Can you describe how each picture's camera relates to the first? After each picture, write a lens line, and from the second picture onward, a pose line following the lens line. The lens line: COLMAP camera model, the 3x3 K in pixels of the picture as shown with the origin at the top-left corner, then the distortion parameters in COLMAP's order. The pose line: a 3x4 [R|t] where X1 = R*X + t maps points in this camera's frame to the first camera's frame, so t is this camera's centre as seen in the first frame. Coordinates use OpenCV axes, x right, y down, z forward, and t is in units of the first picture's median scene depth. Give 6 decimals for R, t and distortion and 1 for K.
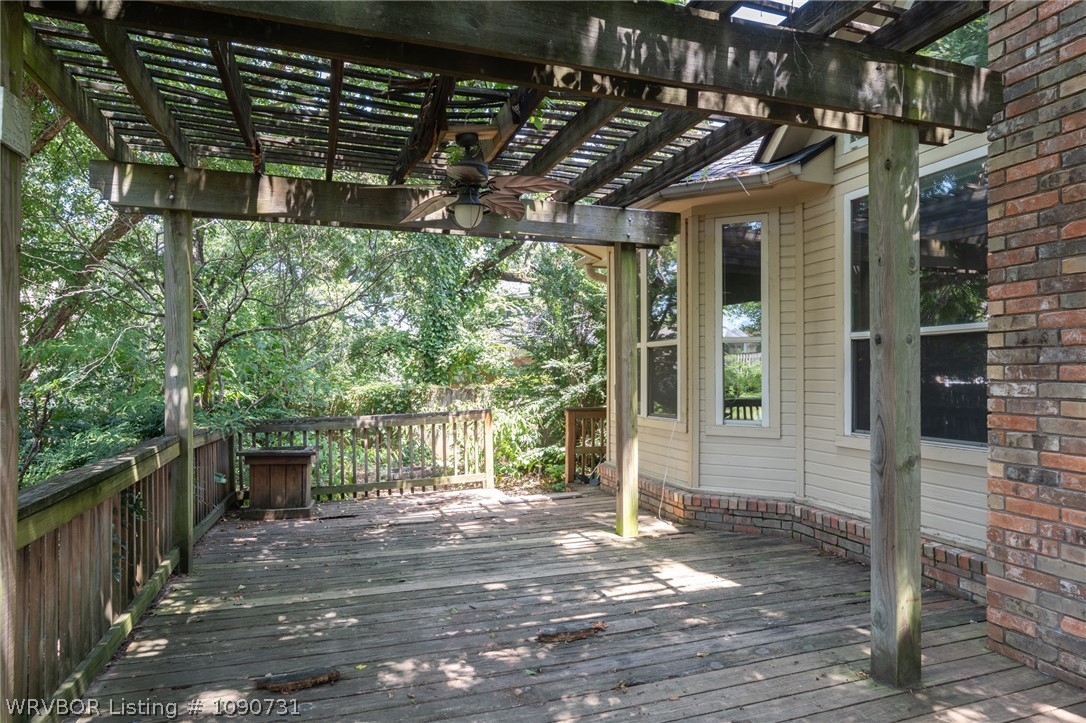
lens RADIAL K [[626.7, 0, 542.8], [0, 626.7, 363.9], [0, 0, 1]] dist [-0.004349, -0.000209]
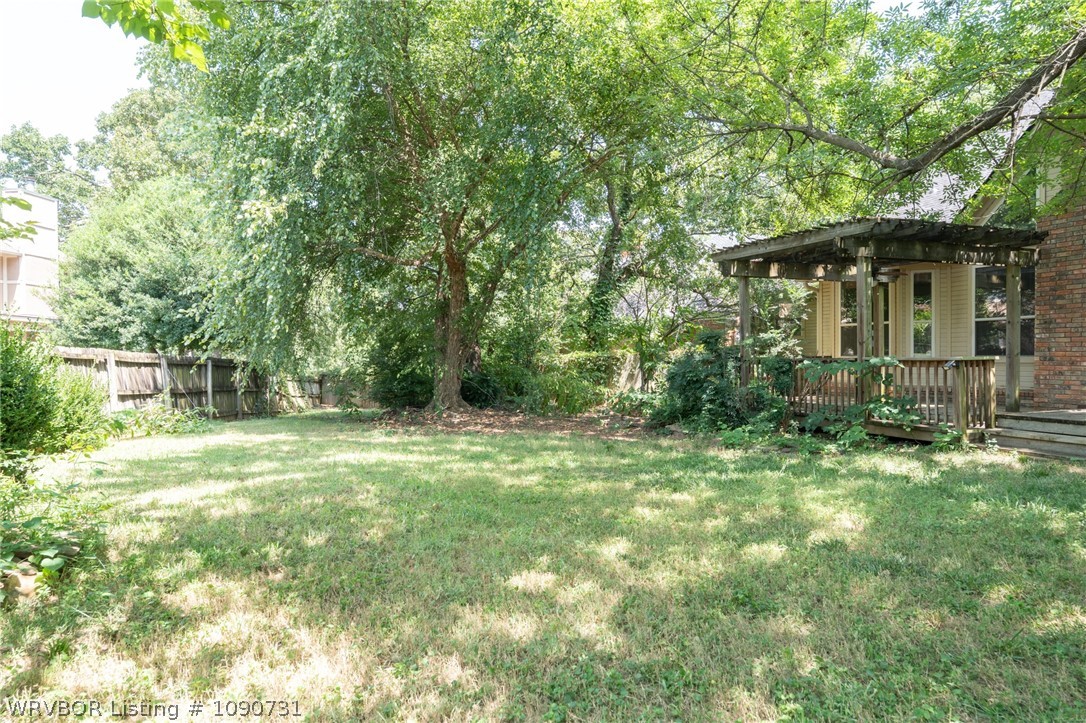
lens RADIAL K [[640.8, 0, 546.1], [0, 640.8, 364.5], [0, 0, 1]] dist [-0.001944, 0.000795]
pose [[0.998372, -0.013774, 0.055351, -1.997797], [0.012022, 0.999420, 0.031860, 0.049061], [-0.055758, -0.031143, 0.997959, -2.187214]]
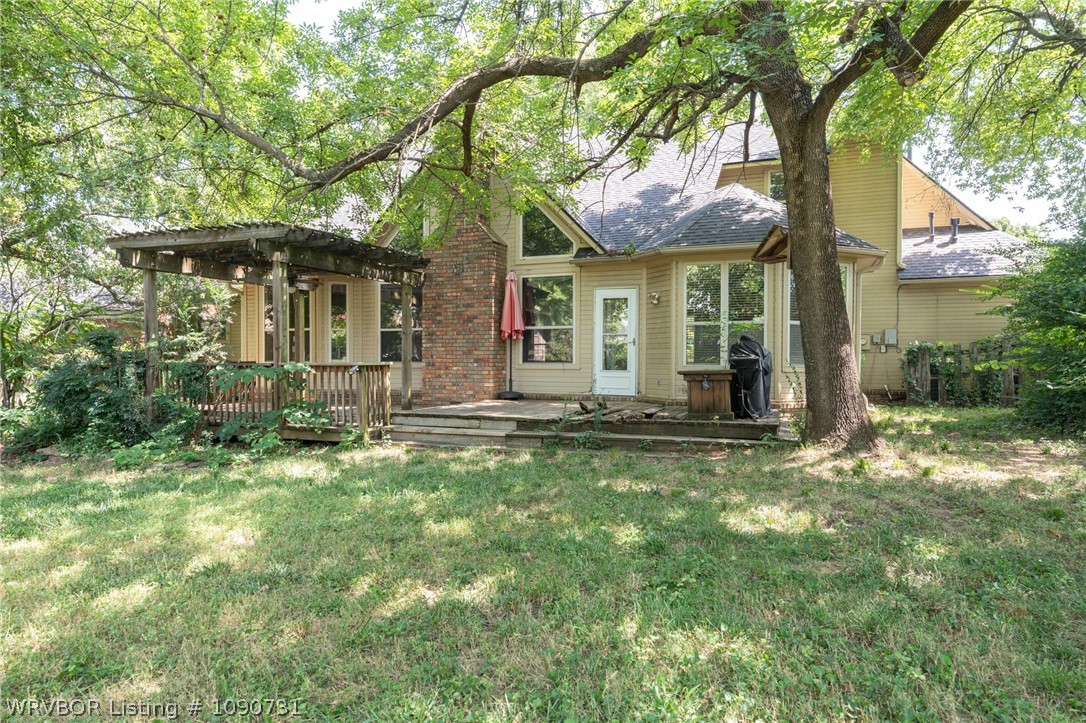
lens RADIAL K [[640.8, 0, 545.0], [0, 640.8, 364.3], [0, 0, 1]] dist [-0.001944, 0.000795]
pose [[0.641328, -0.011553, 0.767180, -1.845177], [-0.009886, 0.999679, 0.023318, 0.054856], [-0.767203, -0.022538, 0.641008, -2.141344]]
